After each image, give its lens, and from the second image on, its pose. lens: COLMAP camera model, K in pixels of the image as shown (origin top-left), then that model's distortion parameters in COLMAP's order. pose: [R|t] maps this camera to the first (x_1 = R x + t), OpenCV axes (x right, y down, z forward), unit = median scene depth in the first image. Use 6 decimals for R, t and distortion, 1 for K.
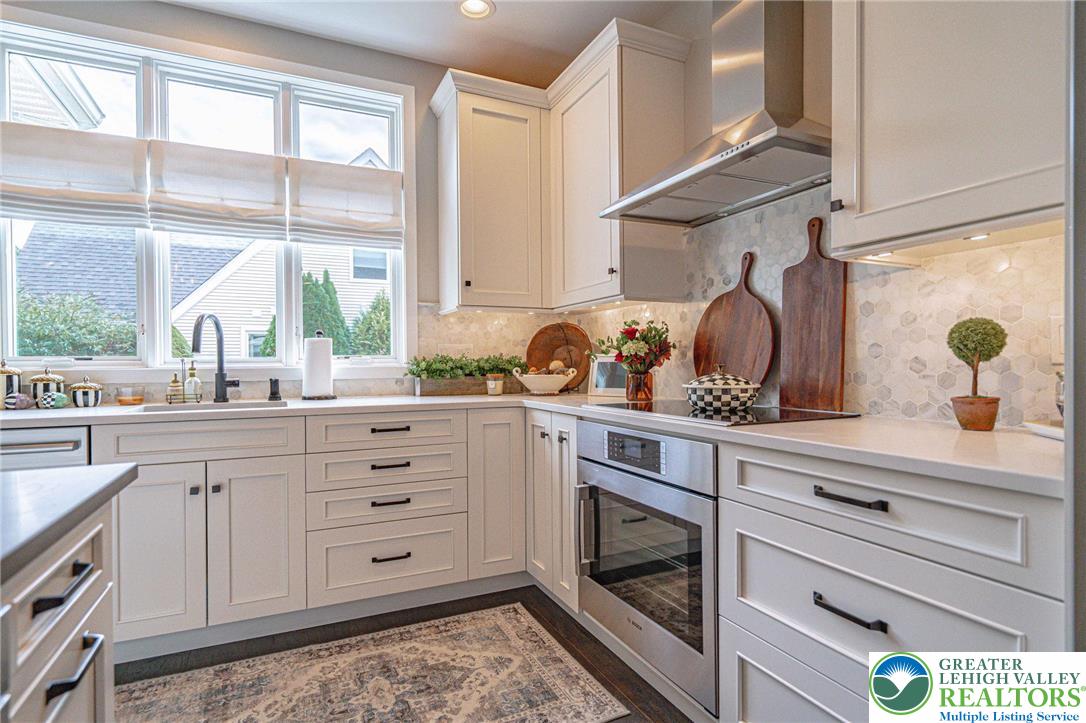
lens RADIAL K [[559.3, 0, 551.4], [0, 559.3, 365.6], [0, 0, 1]] dist [0.000895, -0.000240]
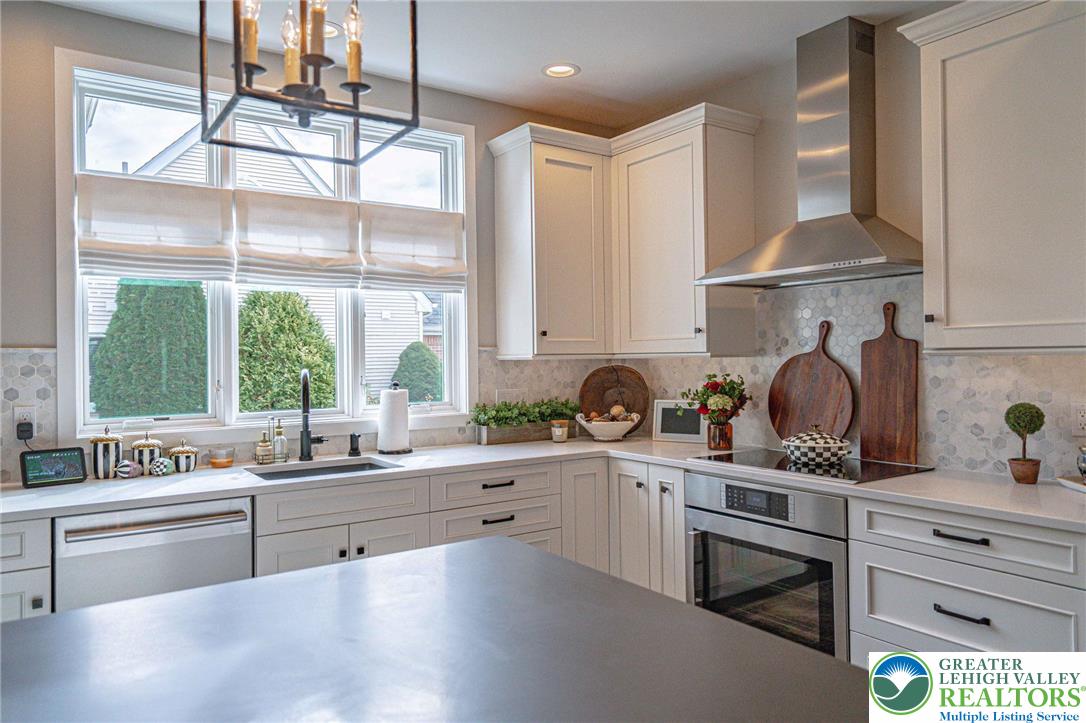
lens RADIAL K [[741.3, 0, 553.1], [0, 741.3, 348.9], [0, 0, 1]] dist [0.000904, 0.001466]
pose [[0.985569, -0.001439, 0.169268, -0.447613], [0.004157, 0.999868, -0.015703, -0.122206], [-0.169223, 0.016180, 0.985445, -0.394525]]
